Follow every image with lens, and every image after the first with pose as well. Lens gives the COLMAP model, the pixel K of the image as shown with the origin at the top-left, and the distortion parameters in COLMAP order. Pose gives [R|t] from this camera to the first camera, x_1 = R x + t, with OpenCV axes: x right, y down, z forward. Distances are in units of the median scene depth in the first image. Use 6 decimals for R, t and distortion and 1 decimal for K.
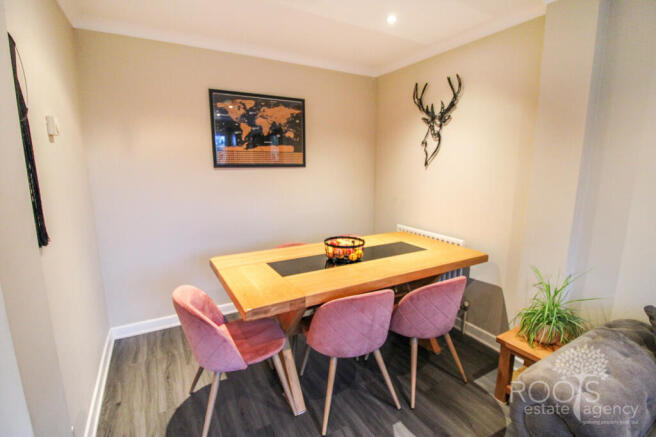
lens RADIAL K [[310.4, 0, 329.4], [0, 310.4, 220.6], [0, 0, 1]] dist [-0.002135, -0.000331]
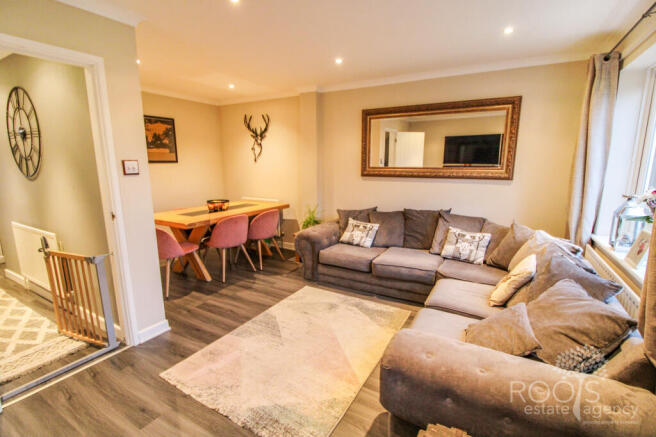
lens RADIAL K [[310.4, 0, 328.4], [0, 310.4, 220.2], [0, 0, 1]] dist [-0.002135, -0.000331]
pose [[0.860288, -0.097253, 0.500447, -0.268730], [0.095017, 0.995023, 0.030027, 0.154107], [-0.500876, 0.021719, 0.865246, -0.791637]]
